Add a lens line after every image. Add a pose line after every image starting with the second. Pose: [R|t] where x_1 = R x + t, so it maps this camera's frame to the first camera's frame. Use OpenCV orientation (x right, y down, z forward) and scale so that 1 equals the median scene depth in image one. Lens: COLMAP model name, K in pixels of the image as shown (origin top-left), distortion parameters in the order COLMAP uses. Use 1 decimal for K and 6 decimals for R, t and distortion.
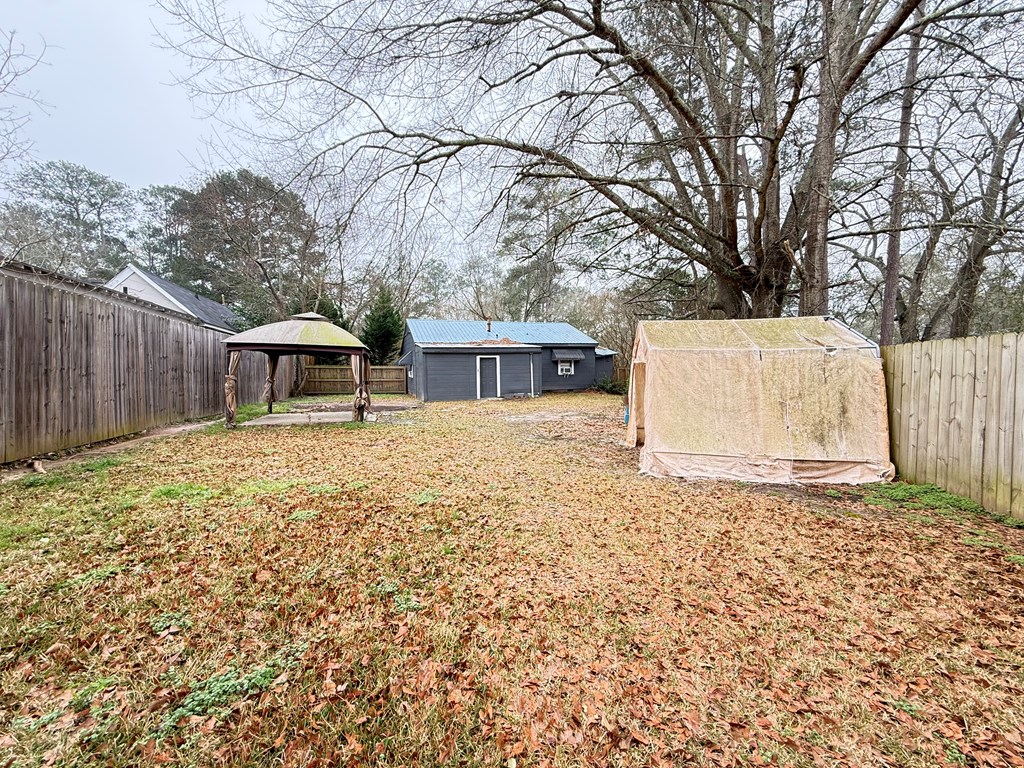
lens RADIAL K [[408.2, 0, 512.0], [0, 408.2, 384.0], [0, 0, 1]] dist [0.000177, -0.000336]
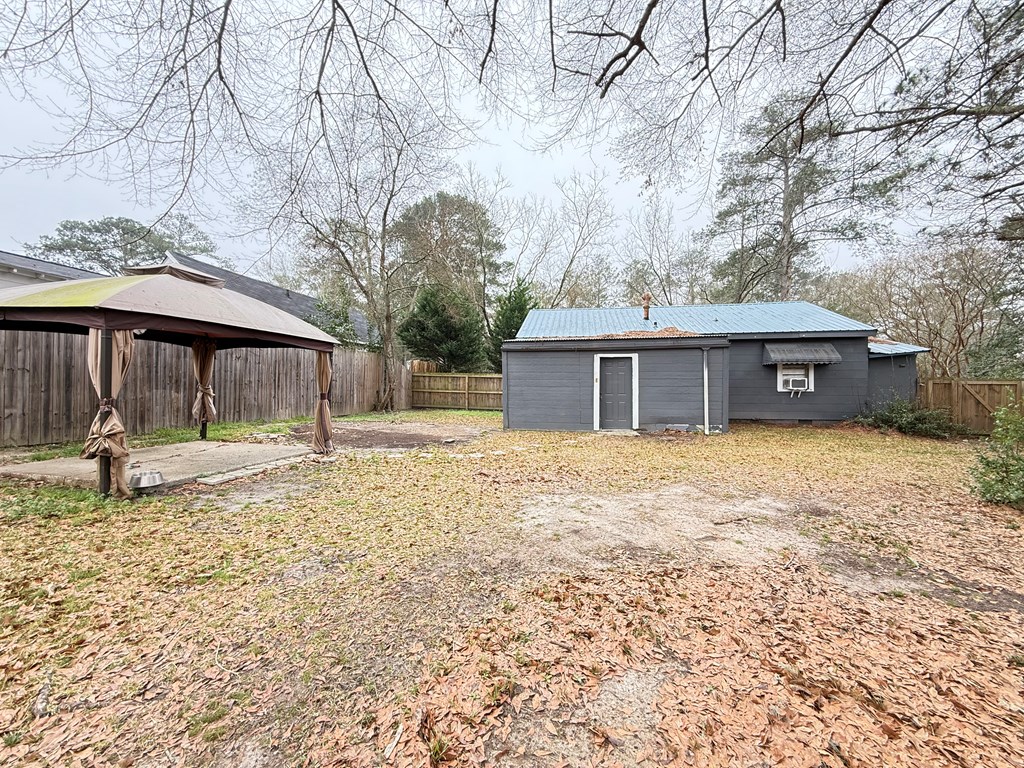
lens RADIAL K [[408.2, 0, 512.0], [0, 408.2, 384.0], [0, 0, 1]] dist [0.000177, -0.000336]
pose [[0.867375, 0.015865, -0.497402, 0.078670], [-0.032292, 0.999180, -0.024441, -0.008255], [0.496606, 0.037261, 0.867176, 0.370853]]
